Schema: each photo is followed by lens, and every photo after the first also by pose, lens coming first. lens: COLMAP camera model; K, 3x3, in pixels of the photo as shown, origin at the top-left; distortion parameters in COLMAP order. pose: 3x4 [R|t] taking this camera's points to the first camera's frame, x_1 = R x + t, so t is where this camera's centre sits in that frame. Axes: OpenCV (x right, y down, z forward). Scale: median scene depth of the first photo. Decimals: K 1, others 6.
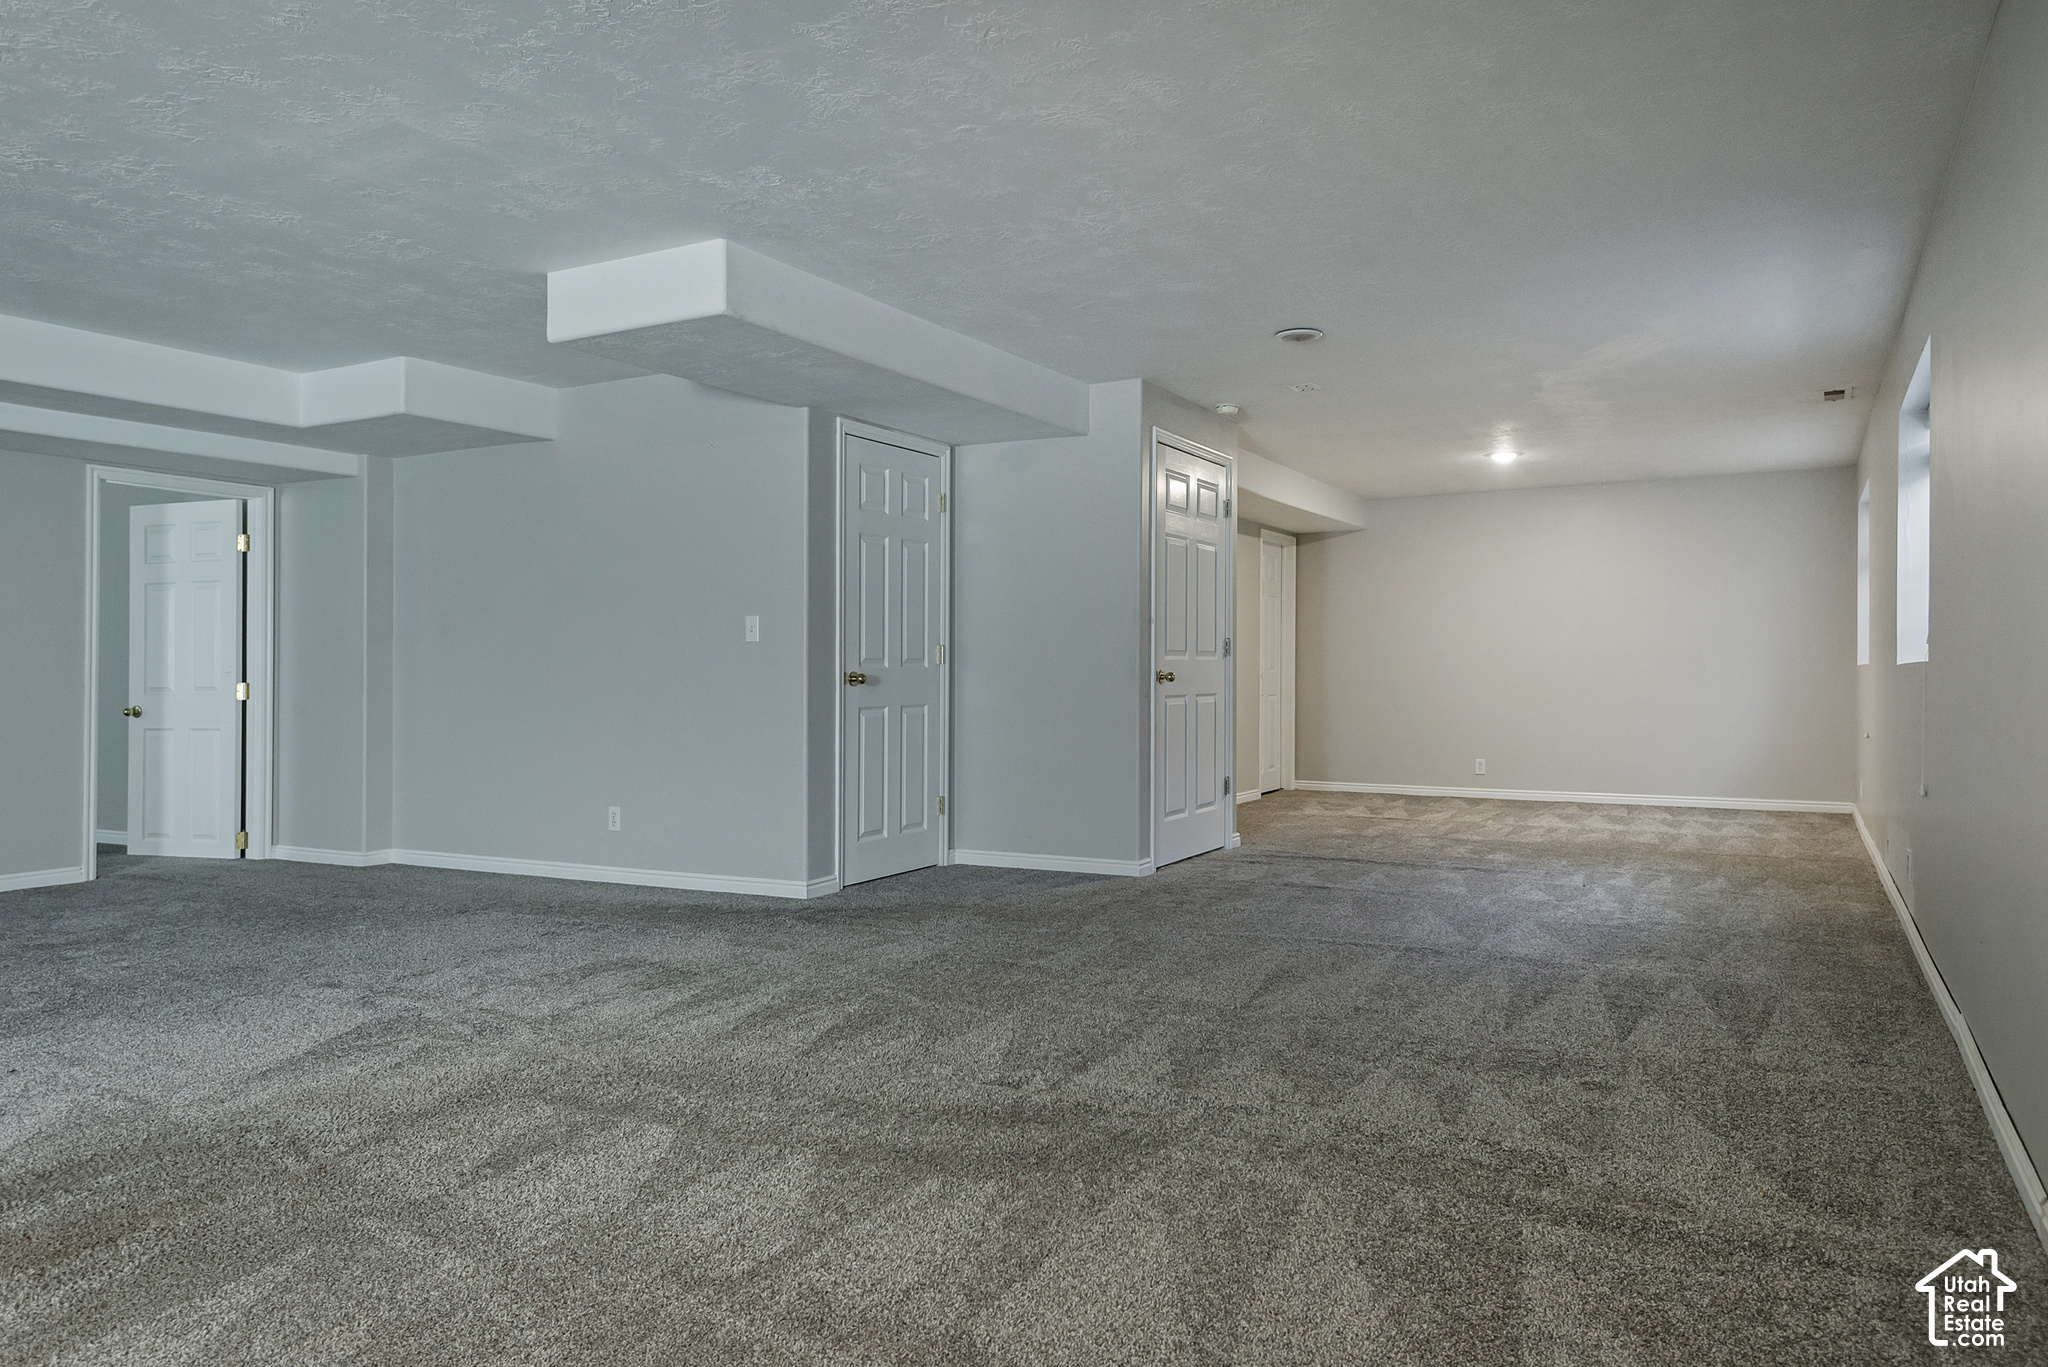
lens RADIAL K [[1360.1, 0, 1024.0], [0, 1360.1, 683.5], [0, 0, 1]] dist [0.047264, 0.000006]
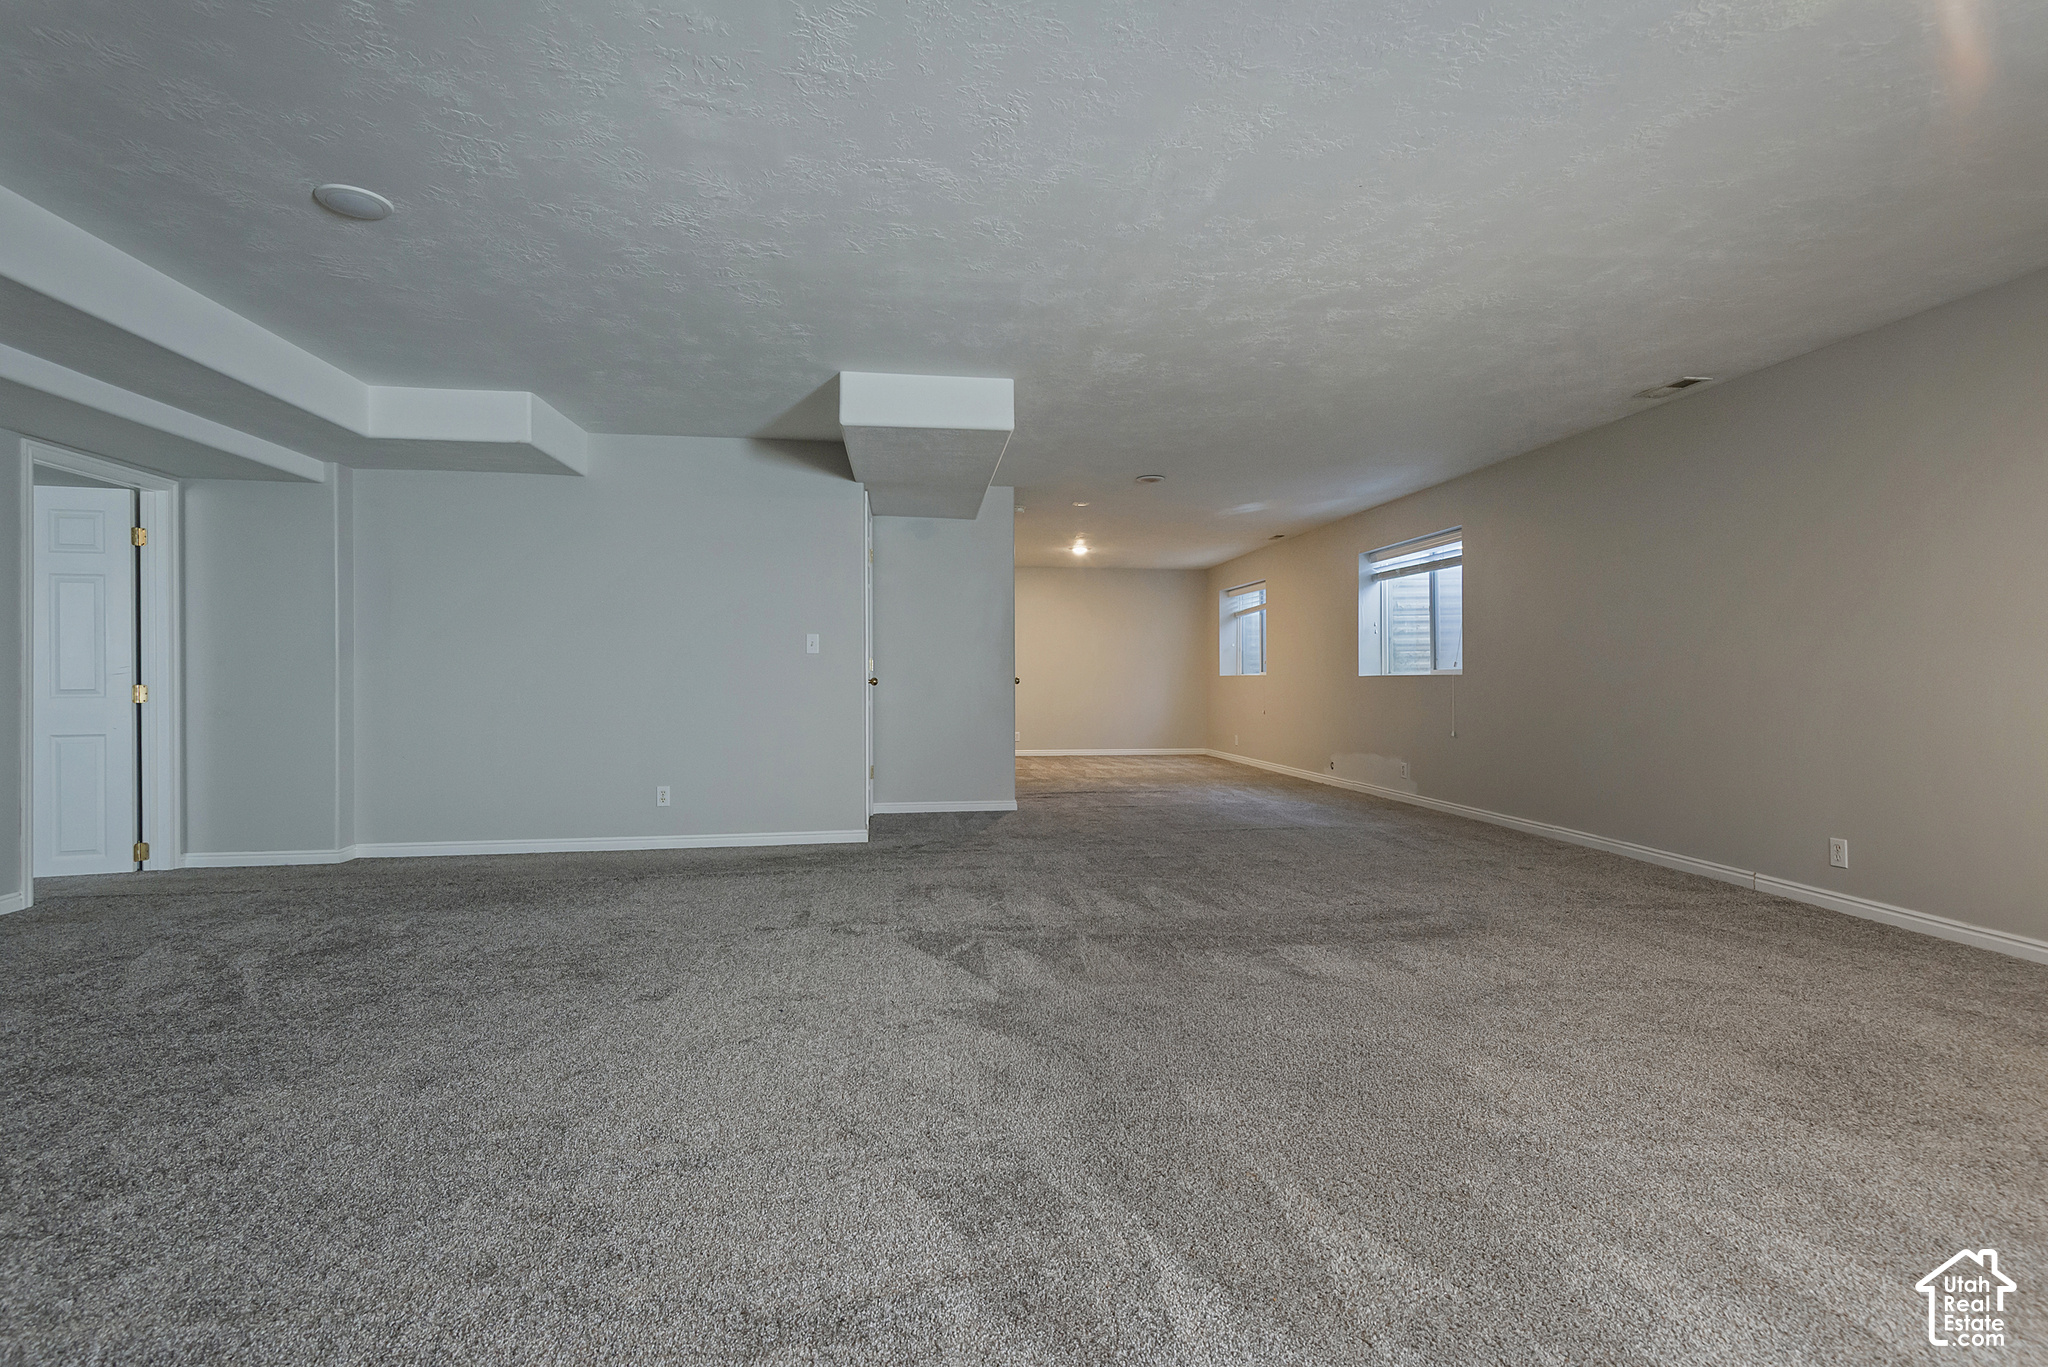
lens RADIAL K [[973.8, 0, 1035.7], [0, 973.8, 681.2], [0, 0, 1]] dist [0.027907, -0.019833]
pose [[0.793248, 0.000800, 0.608898, -0.492731], [0.002032, 0.999990, -0.003960, 0.000957], [-0.608895, 0.004378, 0.793238, 0.095844]]
